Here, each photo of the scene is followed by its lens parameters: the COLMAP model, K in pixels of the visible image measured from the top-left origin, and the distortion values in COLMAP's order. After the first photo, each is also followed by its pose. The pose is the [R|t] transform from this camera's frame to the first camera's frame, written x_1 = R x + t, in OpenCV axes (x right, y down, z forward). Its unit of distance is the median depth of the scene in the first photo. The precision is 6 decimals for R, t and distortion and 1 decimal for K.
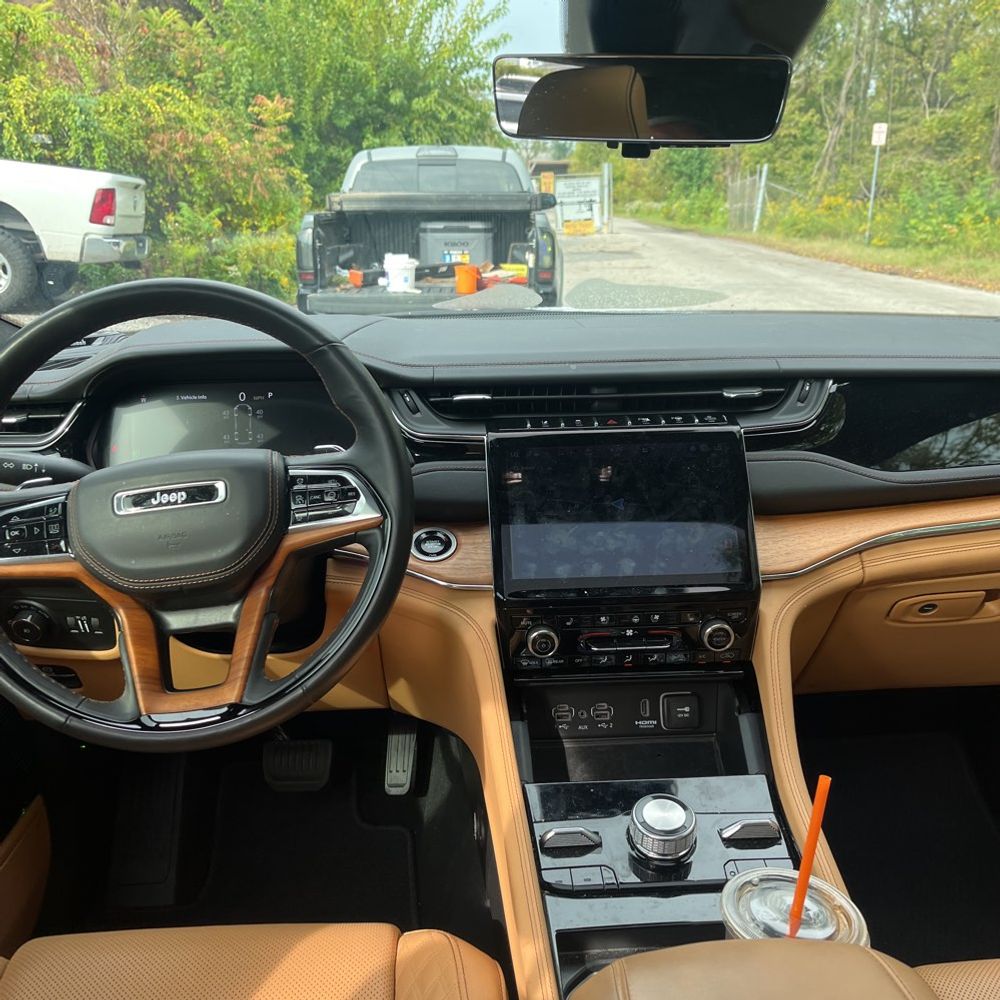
lens RADIAL K [[1019.3, 0, 497.1], [0, 1019.3, 513.4], [0, 0, 1]] dist [0.060220, -0.076210]
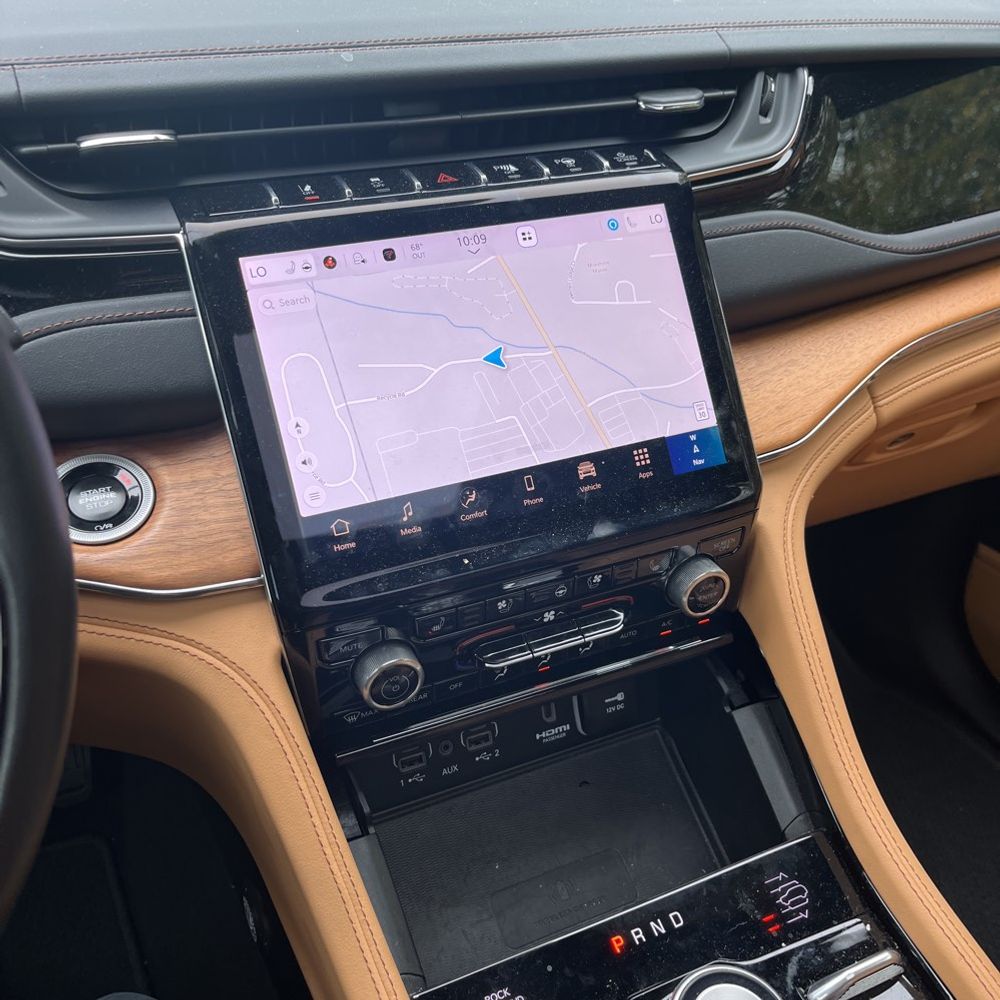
lens RADIAL K [[1044.6, 0, 497.9], [0, 1044.6, 517.0], [0, 0, 1]] dist [0.008910, 0.007239]
pose [[0.931337, -0.172123, 0.320914, -0.047802], [0.088940, 0.962071, 0.257894, -0.061518], [-0.353131, -0.211644, 0.911320, 0.518174]]
